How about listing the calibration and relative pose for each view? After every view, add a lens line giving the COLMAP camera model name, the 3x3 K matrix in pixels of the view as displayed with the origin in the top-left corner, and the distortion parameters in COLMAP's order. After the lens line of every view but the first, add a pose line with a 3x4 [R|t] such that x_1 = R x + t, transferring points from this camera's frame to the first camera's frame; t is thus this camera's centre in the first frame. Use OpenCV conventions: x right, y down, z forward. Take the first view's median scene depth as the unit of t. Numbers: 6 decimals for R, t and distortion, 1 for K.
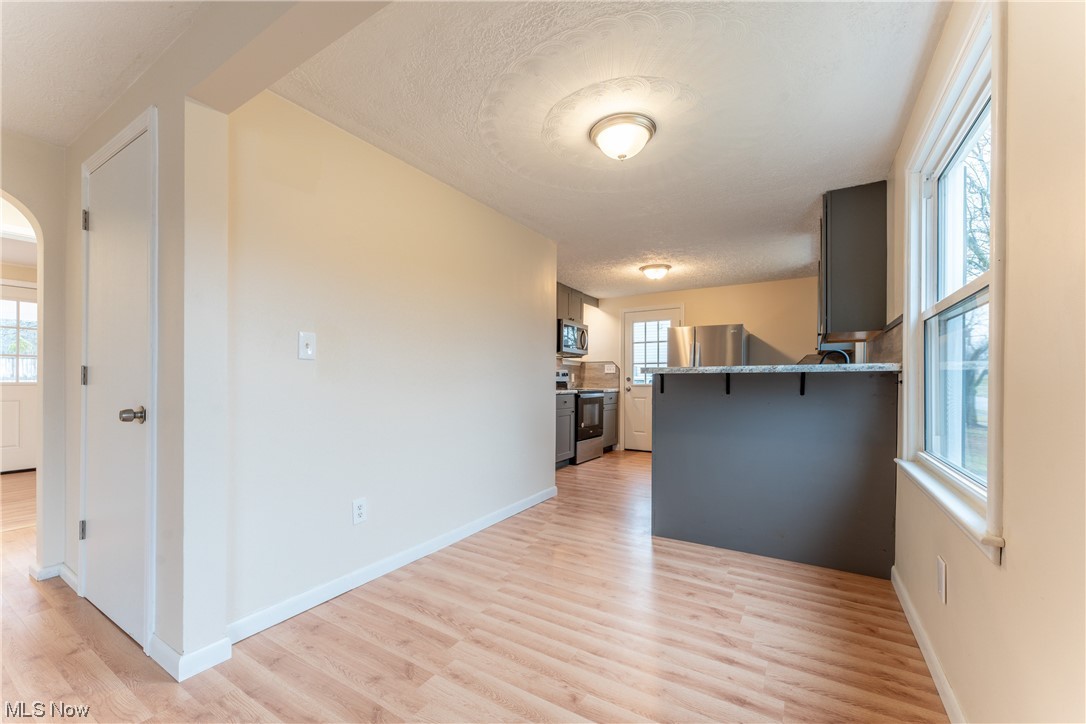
lens RADIAL K [[438.9, 0, 540.4], [0, 438.9, 369.5], [0, 0, 1]] dist [-0.000564, -0.000040]
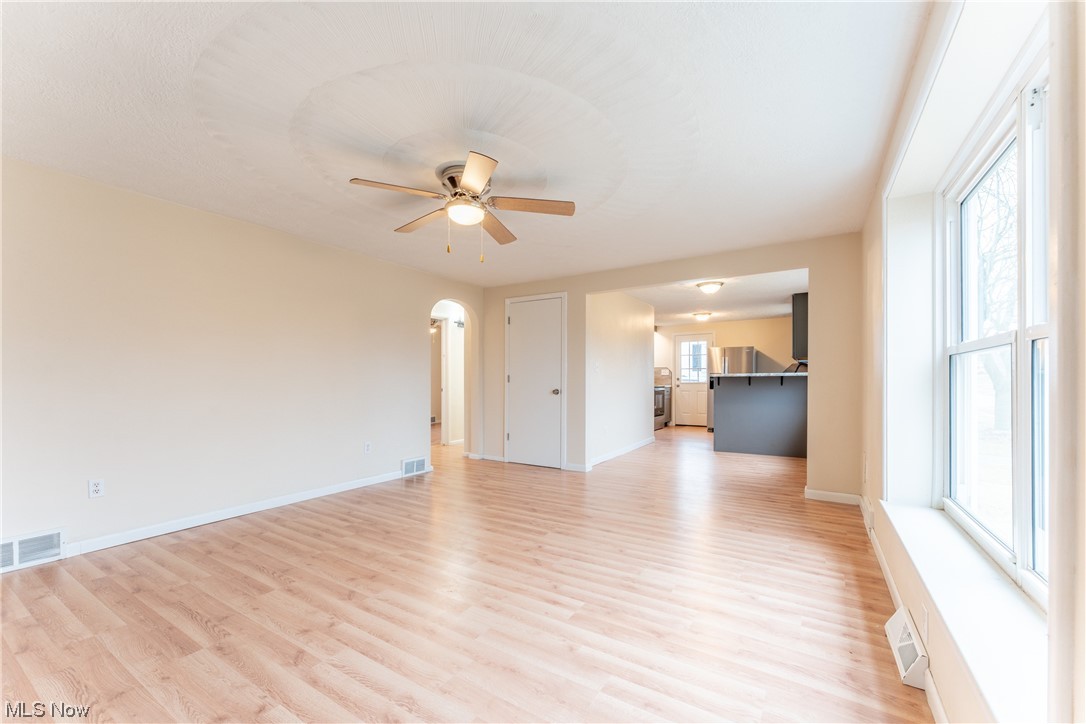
lens RADIAL K [[437.6, 0, 539.1], [0, 437.6, 375.9], [0, 0, 1]] dist [0.001760, -0.000116]
pose [[0.999933, -0.004808, -0.010552, -0.330630], [0.004960, 0.999883, 0.014455, -0.016411], [0.010481, -0.014506, 0.999840, -0.663738]]
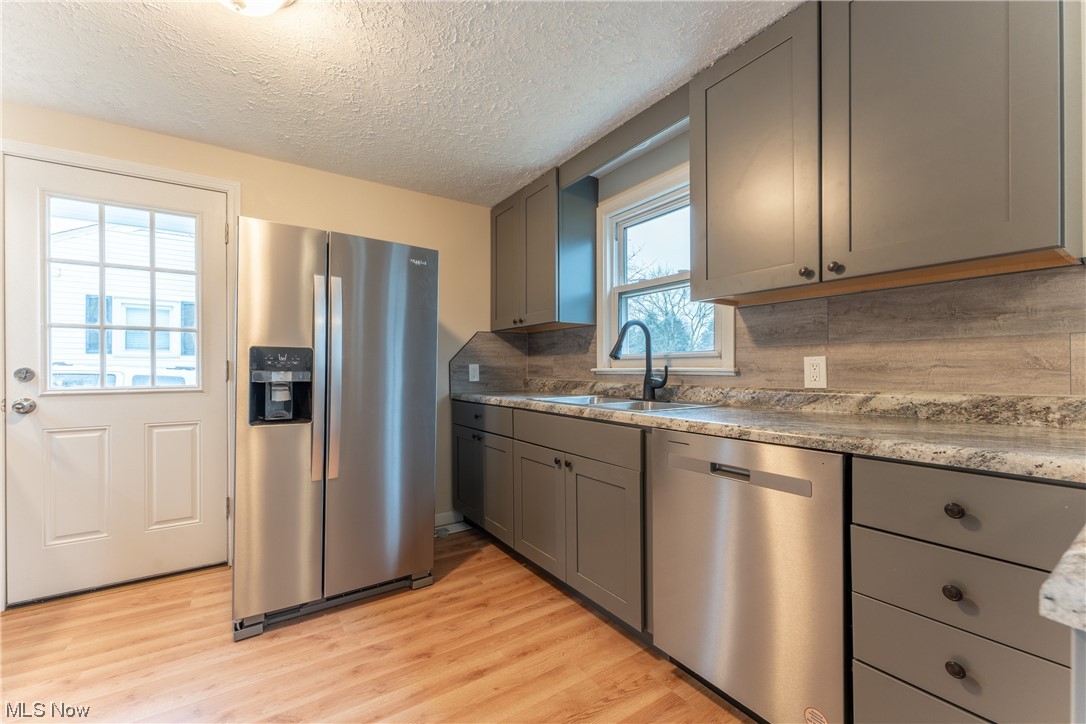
lens RADIAL K [[438.9, 0, 540.4], [0, 438.9, 369.5], [0, 0, 1]] dist [-0.000564, -0.000040]
pose [[0.414518, -0.004507, 0.910030, 0.085763], [-0.019698, 0.999709, 0.013923, 0.008661], [-0.909828, -0.023697, 0.414309, 0.660286]]
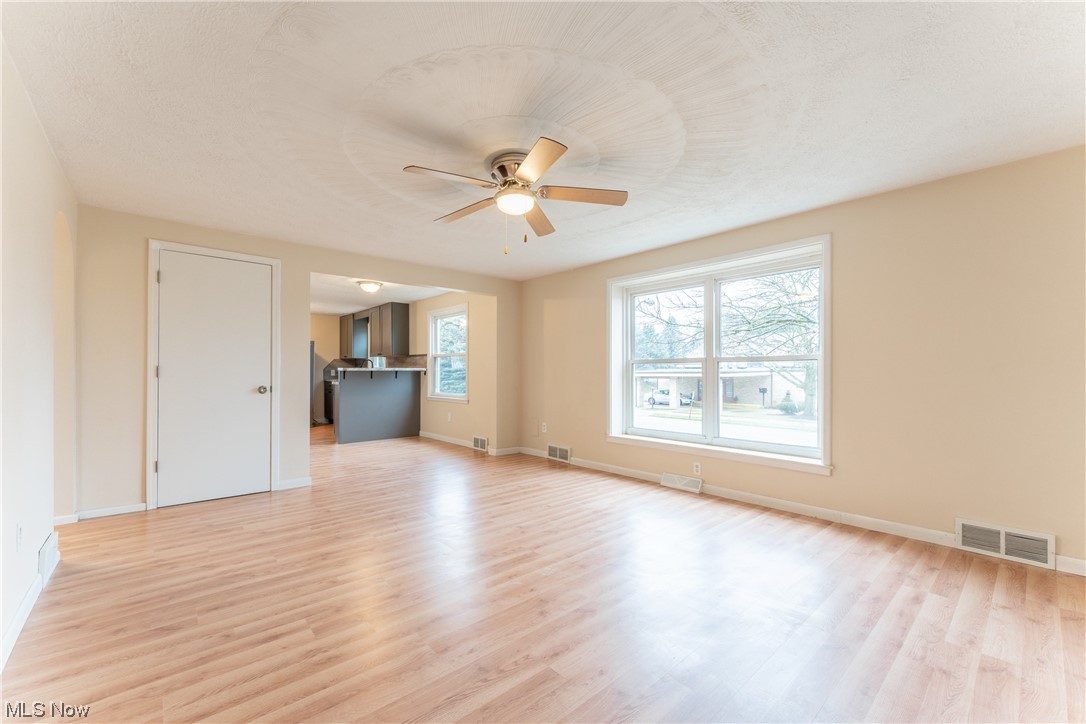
lens RADIAL K [[435.8, 0, 534.2], [0, 435.8, 371.3], [0, 0, 1]] dist [0.011862, 0.000077]
pose [[0.300118, 0.002281, 0.953899, -0.870325], [-0.023170, 0.999720, 0.004900, -0.011442], [-0.953621, -0.023573, 0.300087, -0.331645]]
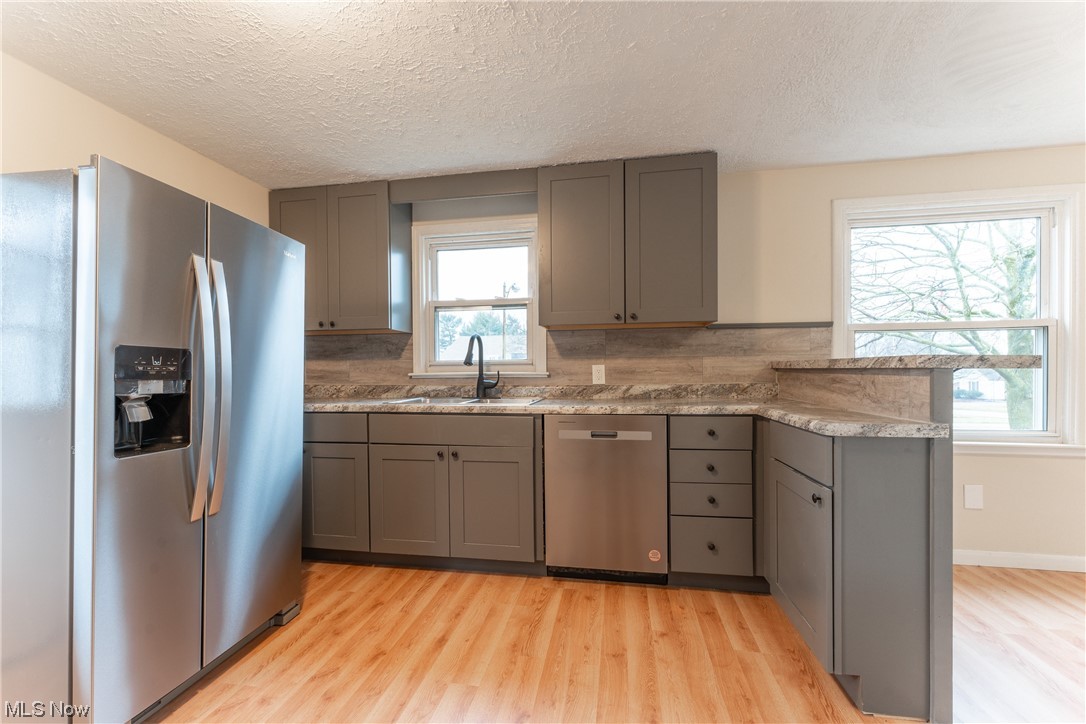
lens RADIAL K [[437.6, 0, 539.1], [0, 437.6, 375.9], [0, 0, 1]] dist [0.001760, -0.000116]
pose [[-0.371258, -0.010710, 0.928468, -0.001085], [-0.016658, 0.999849, 0.004873, 0.011487], [-0.928380, -0.013658, -0.371380, 0.871227]]
